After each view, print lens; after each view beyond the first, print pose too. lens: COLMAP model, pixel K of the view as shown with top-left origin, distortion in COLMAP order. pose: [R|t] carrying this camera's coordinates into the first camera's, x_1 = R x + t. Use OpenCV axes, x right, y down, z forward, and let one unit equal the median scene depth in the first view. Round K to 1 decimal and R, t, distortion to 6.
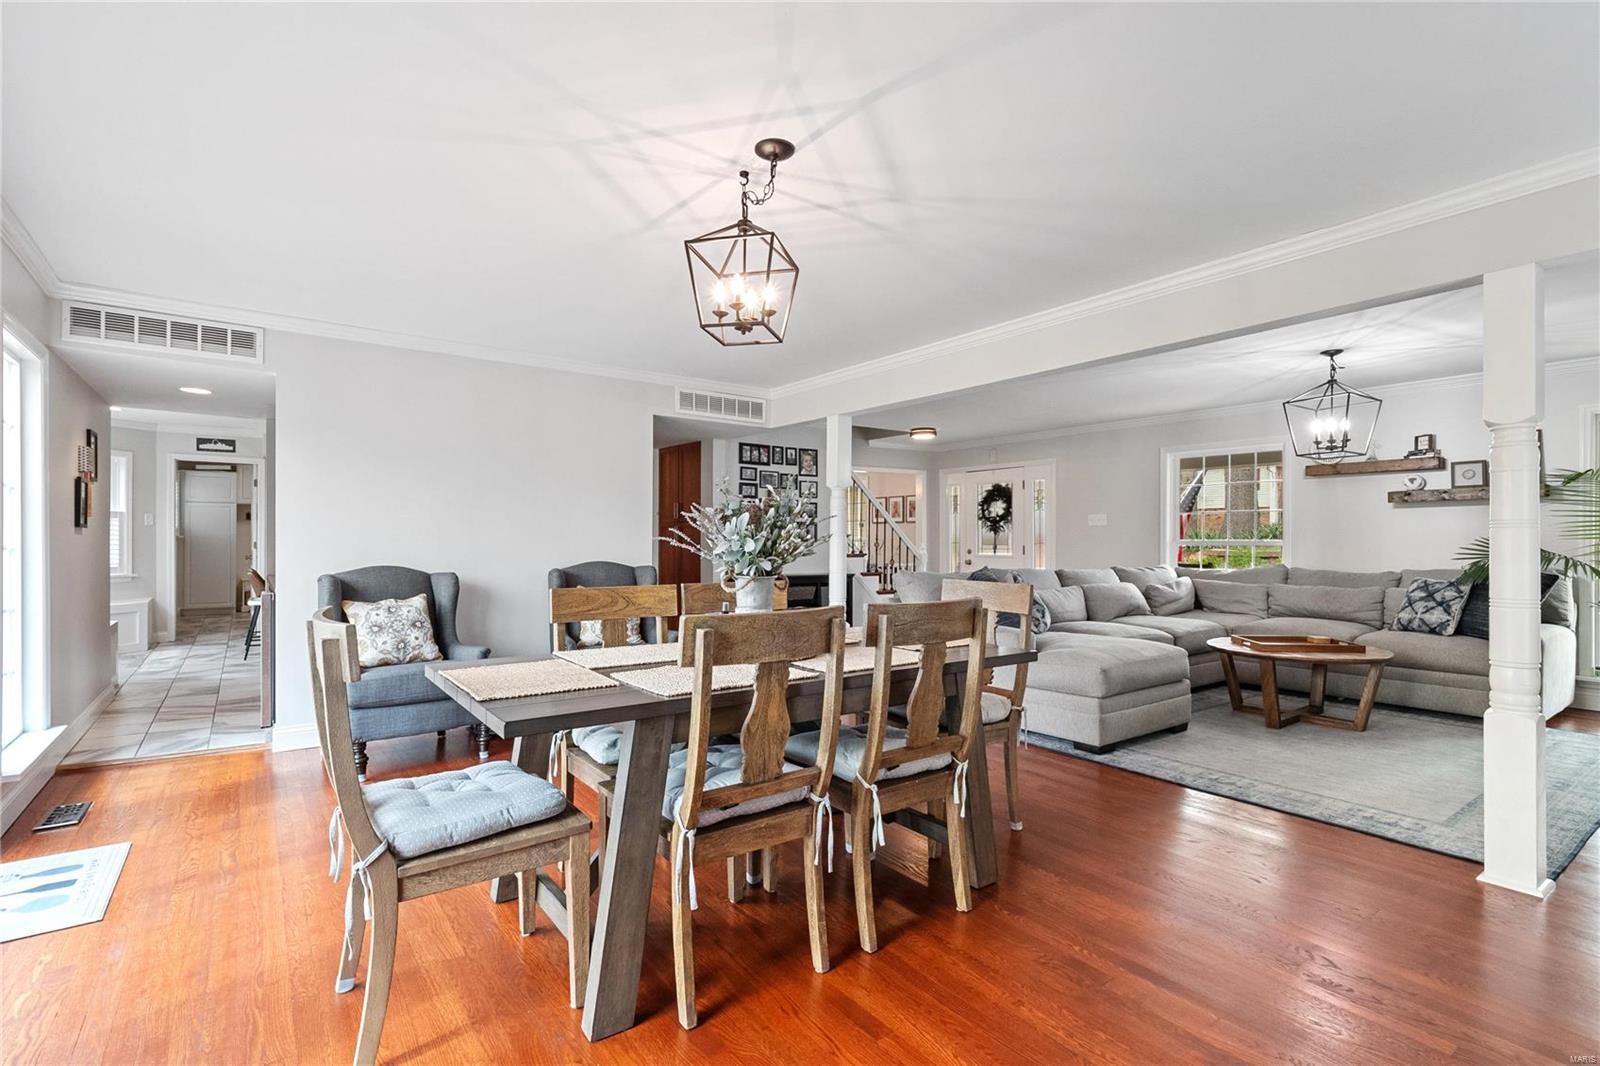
lens RADIAL K [[760.1, 0, 801.1], [0, 760.1, 541.6], [0, 0, 1]] dist [-0.001696, -0.000466]
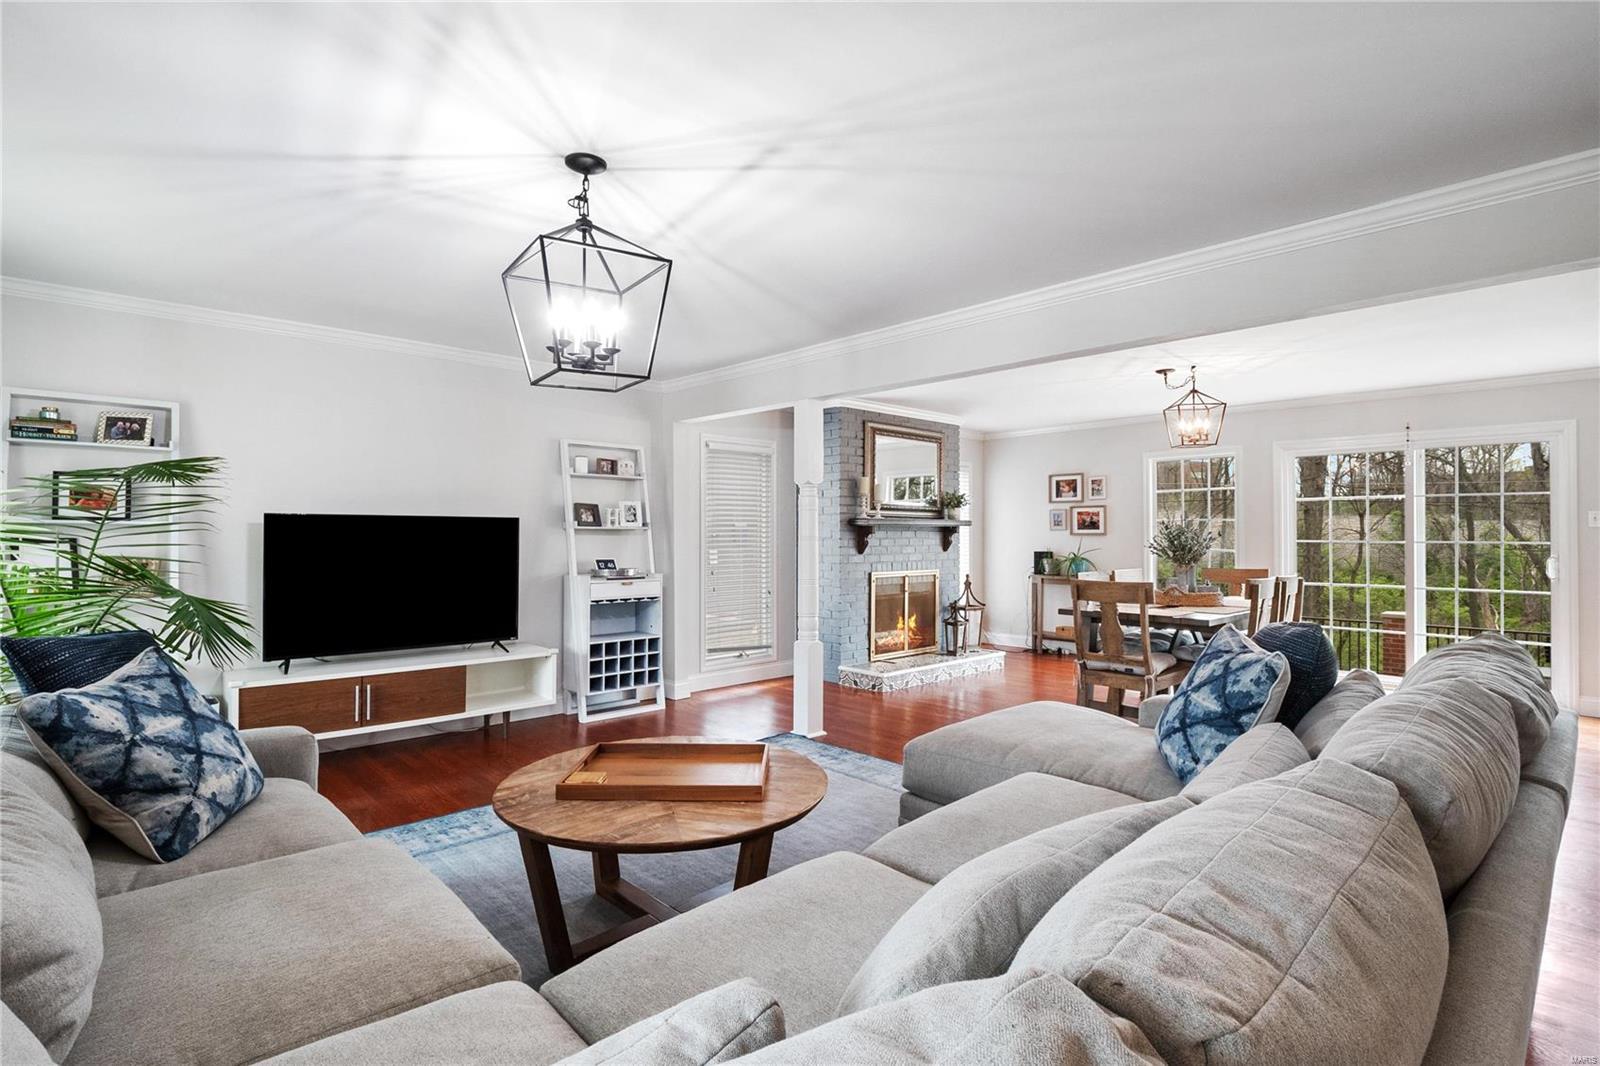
lens RADIAL K [[761.9, 0, 781.9], [0, 761.9, 530.6], [0, 0, 1]] dist [-0.015778, -0.000430]
pose [[-0.995374, -0.005155, -0.095939, 0.581915], [-0.004882, 0.999983, -0.003078, -0.018143], [0.095953, -0.002595, -0.995382, 1.387020]]
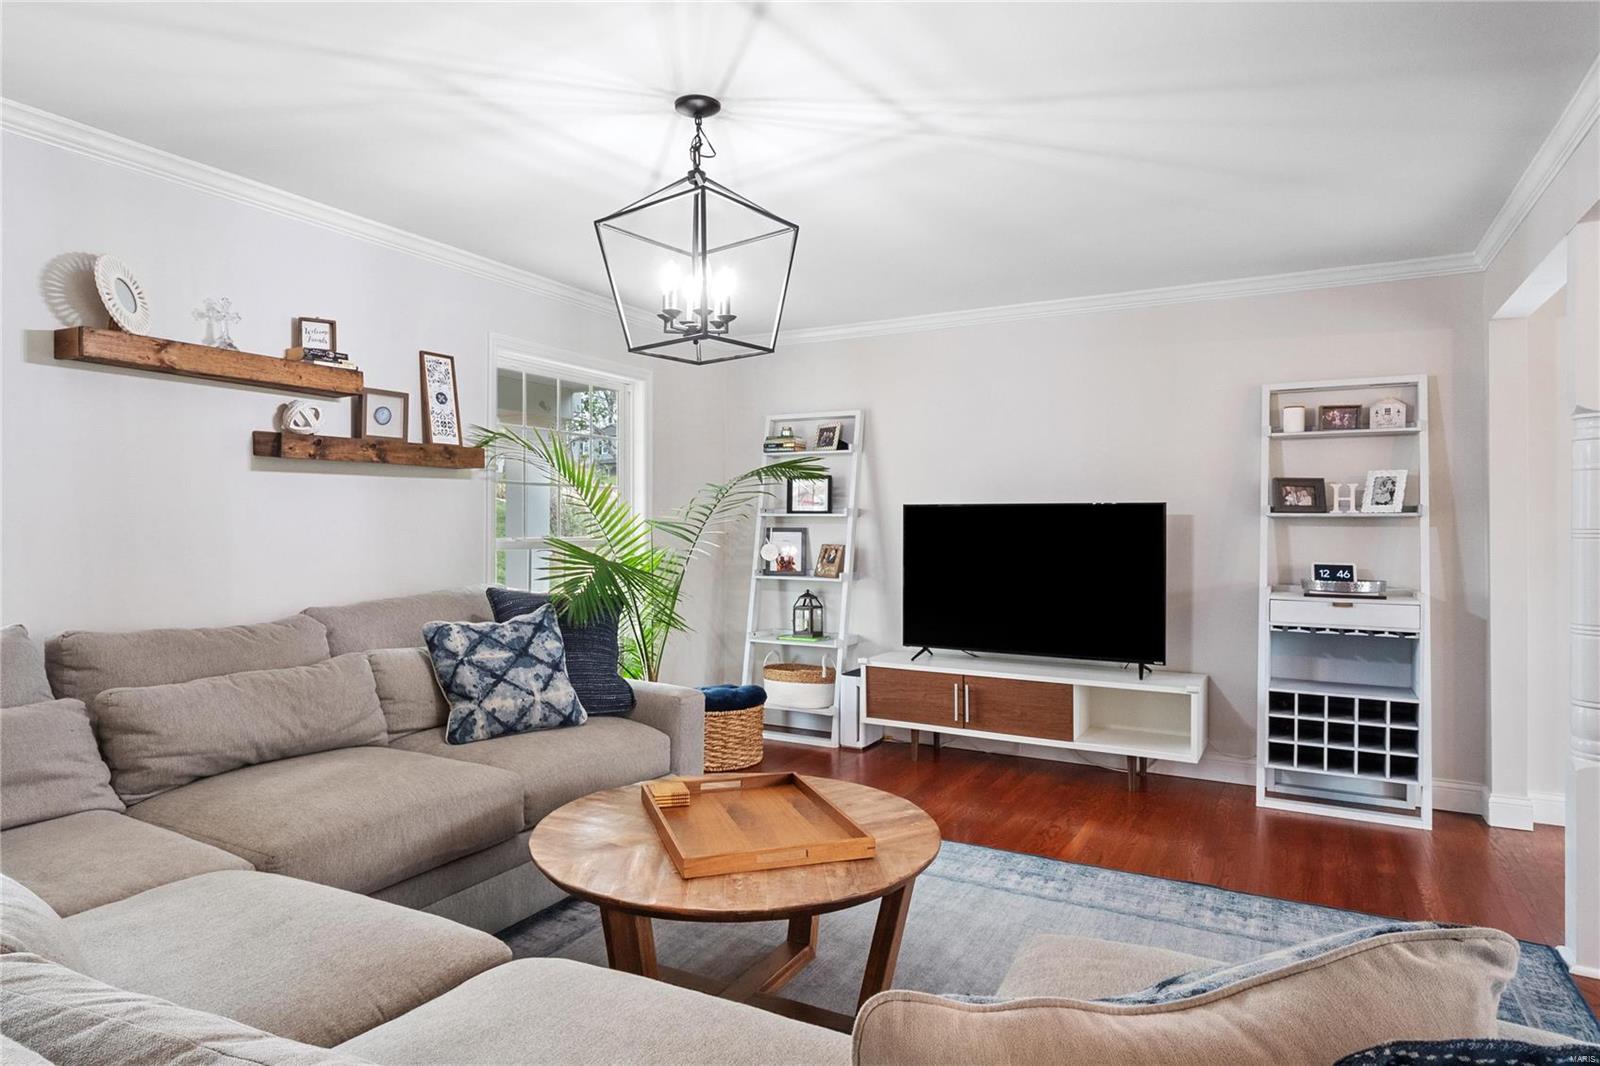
lens RADIAL K [[911.2, 0, 791.8], [0, 911.2, 525.1], [0, 0, 1]] dist [0.026791, -0.002194]
pose [[-0.420988, -0.003900, 0.907058, 0.200360], [-0.001259, 0.999992, 0.003715, -0.017257], [-0.907065, 0.000422, -0.420990, 1.092299]]
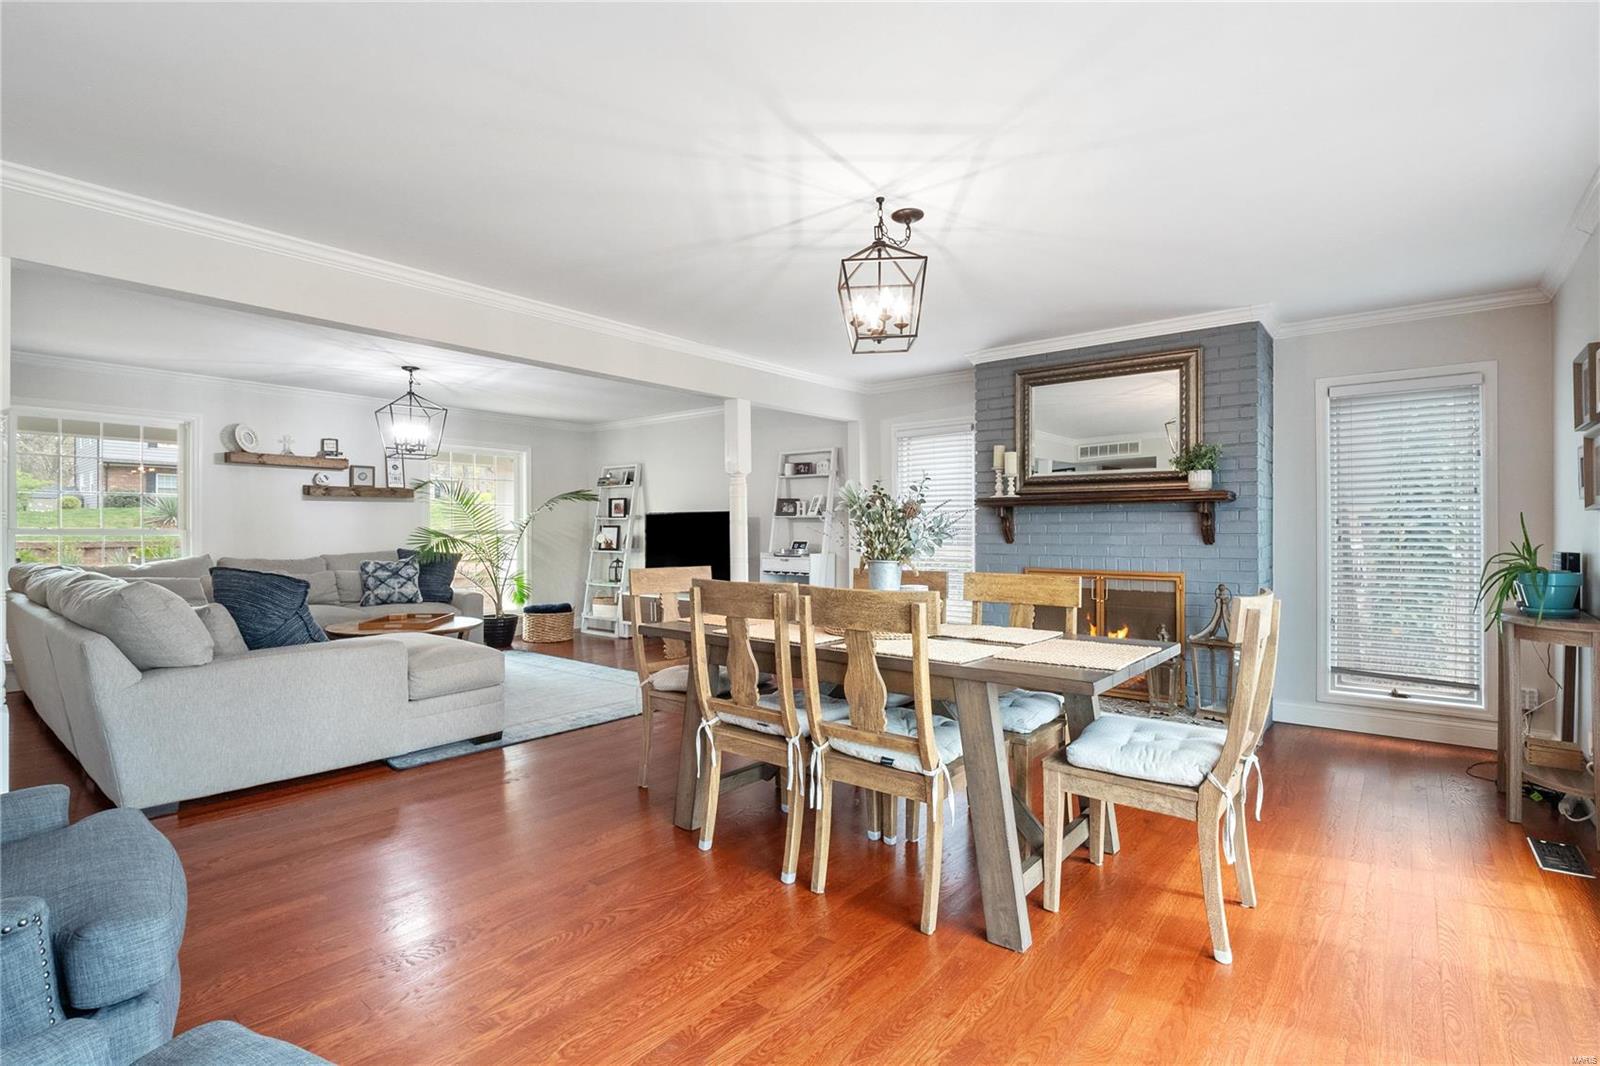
lens RADIAL K [[742.4, 0, 800.0], [0, 742.4, 533.0], [0, 0, 1]] dist [0.000281, -0.000001]
pose [[-0.251287, -0.004697, 0.967901, -0.522469], [0.000108, 0.999988, 0.004880, -0.001764], [-0.967912, 0.001331, -0.251284, 0.661491]]
